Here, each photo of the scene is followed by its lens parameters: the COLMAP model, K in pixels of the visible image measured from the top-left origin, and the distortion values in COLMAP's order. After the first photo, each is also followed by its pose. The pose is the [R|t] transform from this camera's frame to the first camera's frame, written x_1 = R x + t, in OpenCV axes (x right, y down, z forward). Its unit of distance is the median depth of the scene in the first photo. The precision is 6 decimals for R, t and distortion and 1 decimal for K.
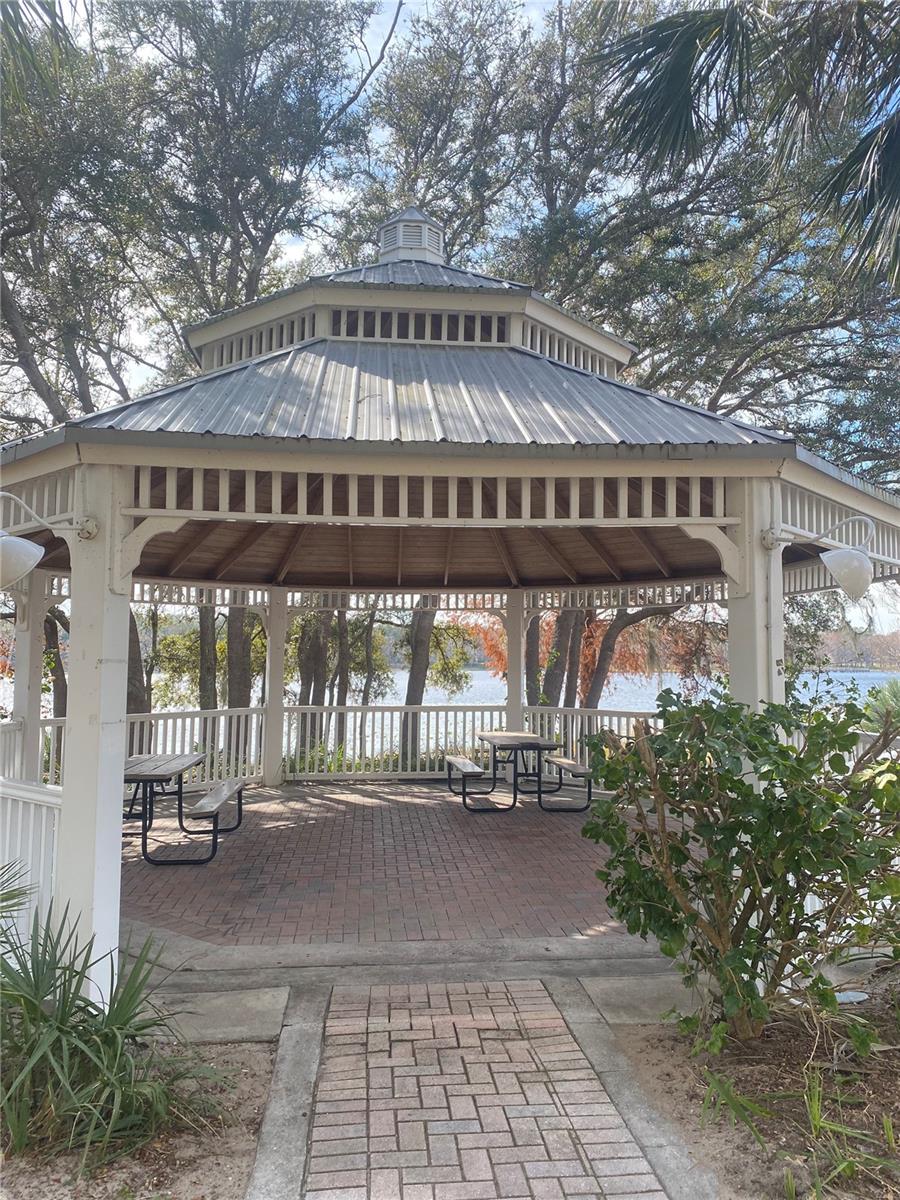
lens RADIAL K [[907.2, 0, 446.0], [0, 907.2, 588.5], [0, 0, 1]] dist [0.004168, 0.016809]
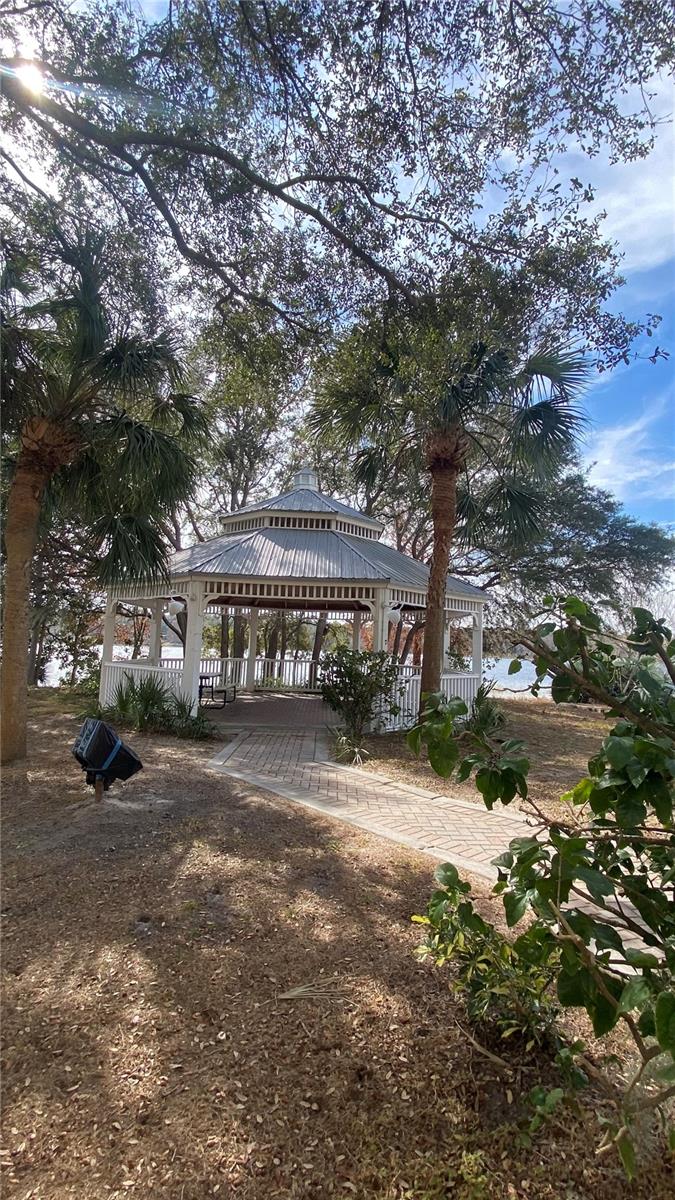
lens RADIAL K [[565.3, 0, 341.6], [0, 565.3, 595.1], [0, 0, 1]] dist [0.027386, -0.002541]
pose [[0.997918, 0.030390, -0.056894, 0.210453], [-0.030975, 0.999476, -0.009431, -0.046877], [0.056577, 0.011174, 0.998336, -0.782506]]
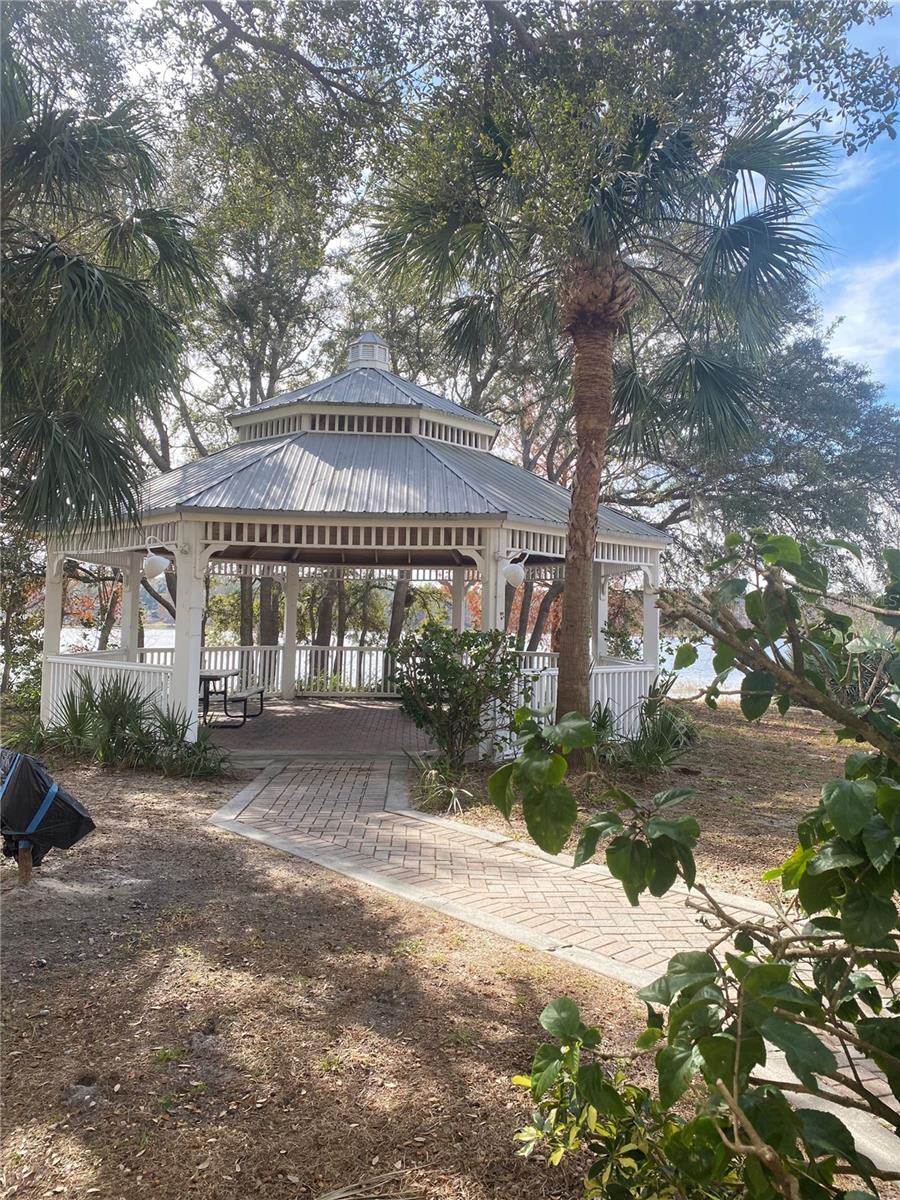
lens RADIAL K [[907.2, 0, 446.4], [0, 907.2, 576.9], [0, 0, 1]] dist [0.004168, 0.016809]
pose [[0.998770, 0.014665, -0.047373, 0.224754], [-0.013262, 0.999468, 0.029807, -0.046118], [0.047785, -0.029142, 0.998432, -0.759806]]
